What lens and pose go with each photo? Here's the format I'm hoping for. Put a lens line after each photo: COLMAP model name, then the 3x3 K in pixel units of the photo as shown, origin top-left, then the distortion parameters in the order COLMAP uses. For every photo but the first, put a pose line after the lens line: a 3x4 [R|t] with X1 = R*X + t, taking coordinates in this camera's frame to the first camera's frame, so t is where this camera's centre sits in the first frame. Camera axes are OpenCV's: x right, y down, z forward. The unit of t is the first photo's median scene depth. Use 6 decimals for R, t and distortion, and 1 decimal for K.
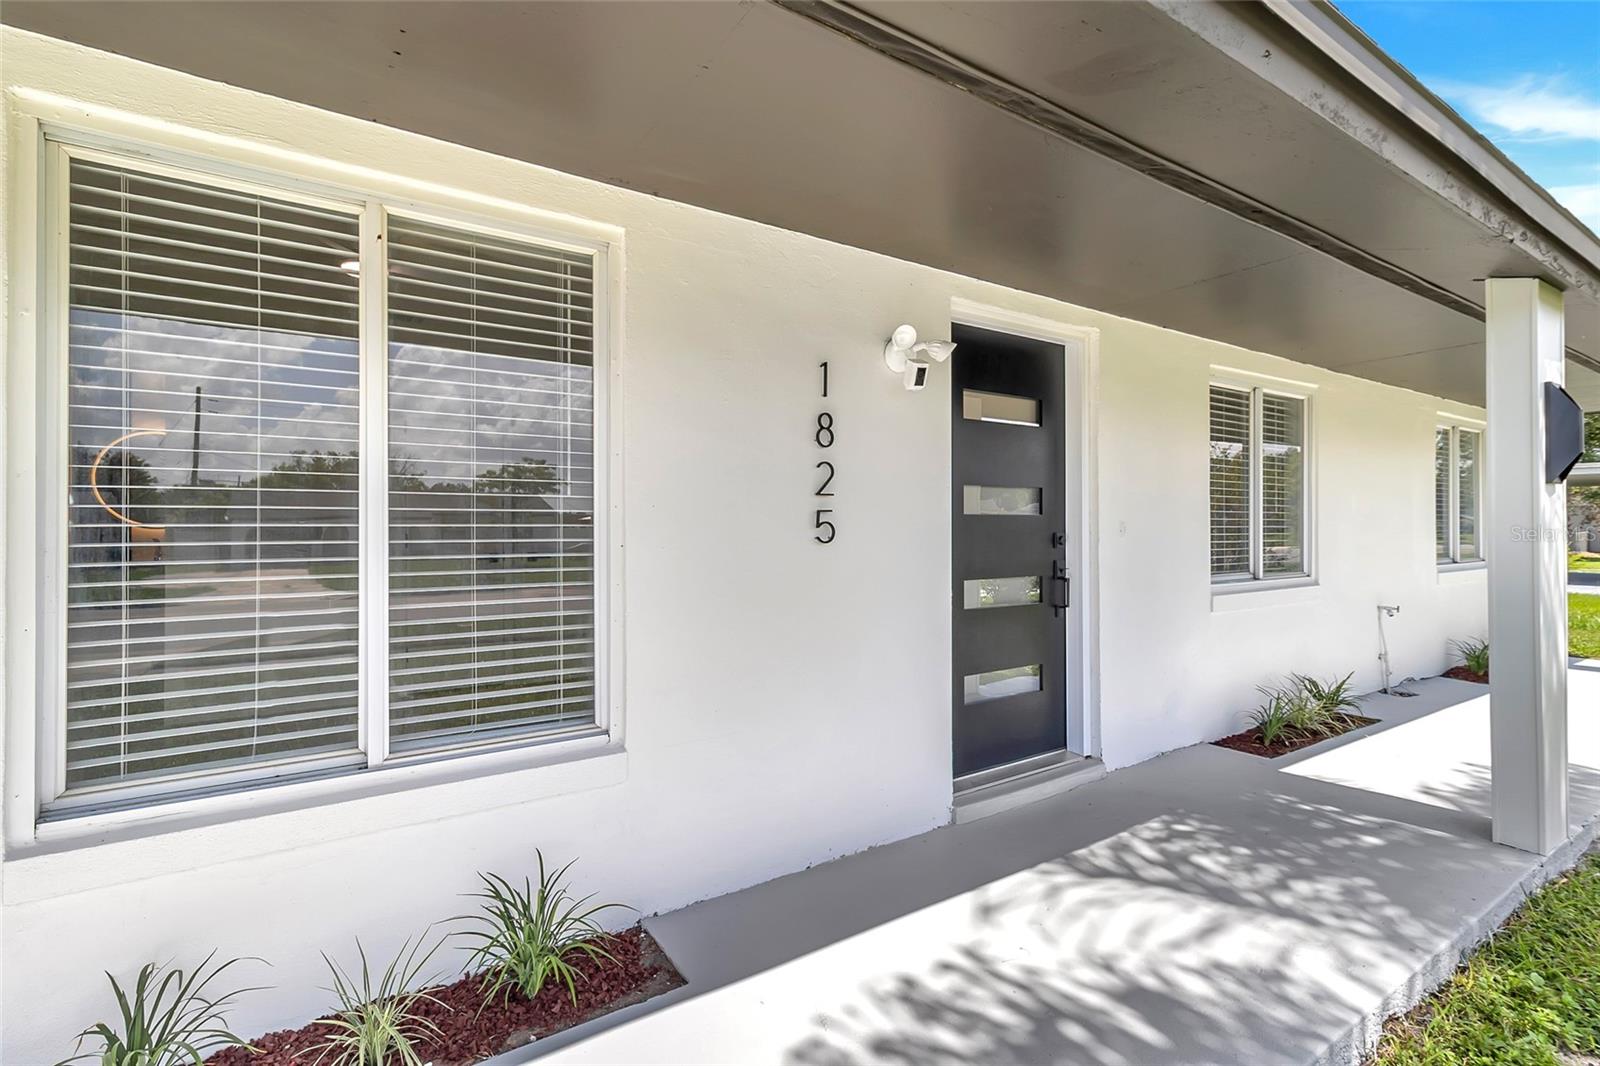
lens RADIAL K [[729.1, 0, 800.0], [0, 729.1, 533.0], [0, 0, 1]] dist [0.000947, -0.000180]
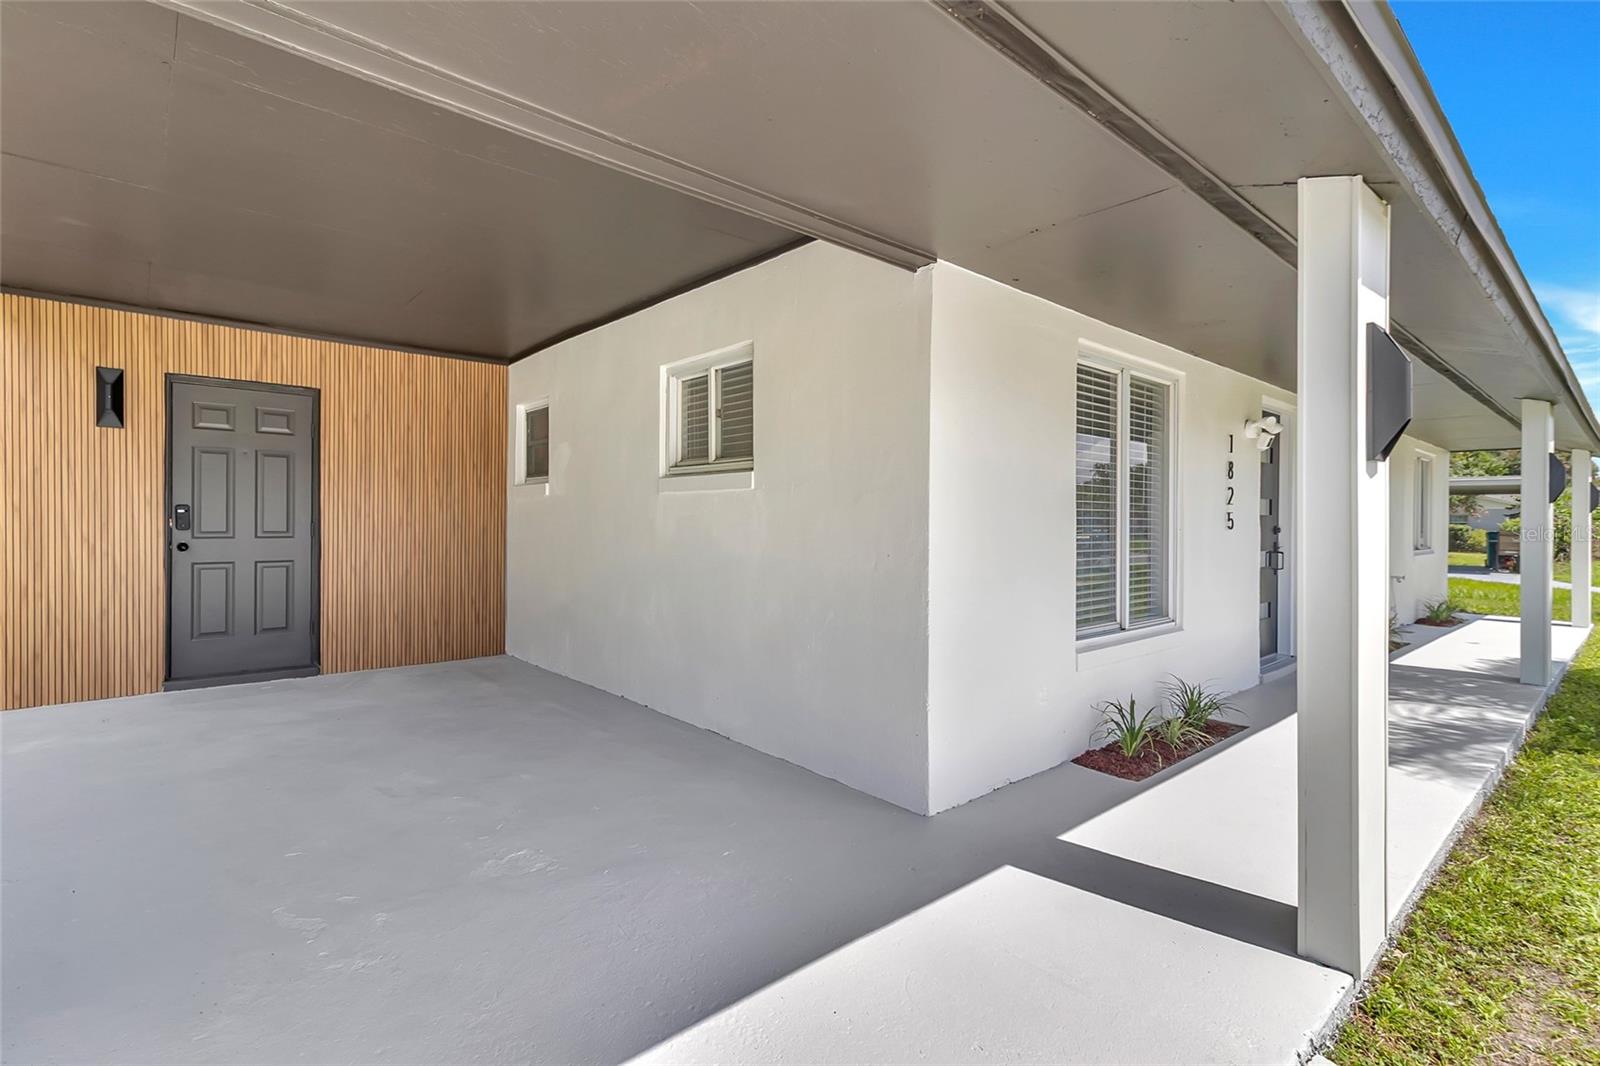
lens RADIAL K [[756.7, 0, 794.6], [0, 756.7, 531.8], [0, 0, 1]] dist [0.016185, 0.000065]
pose [[0.987628, 0.006280, 0.156687, -1.135634], [-0.007124, 0.999963, 0.004829, 0.015067], [-0.156651, -0.005885, 0.987636, -0.639615]]
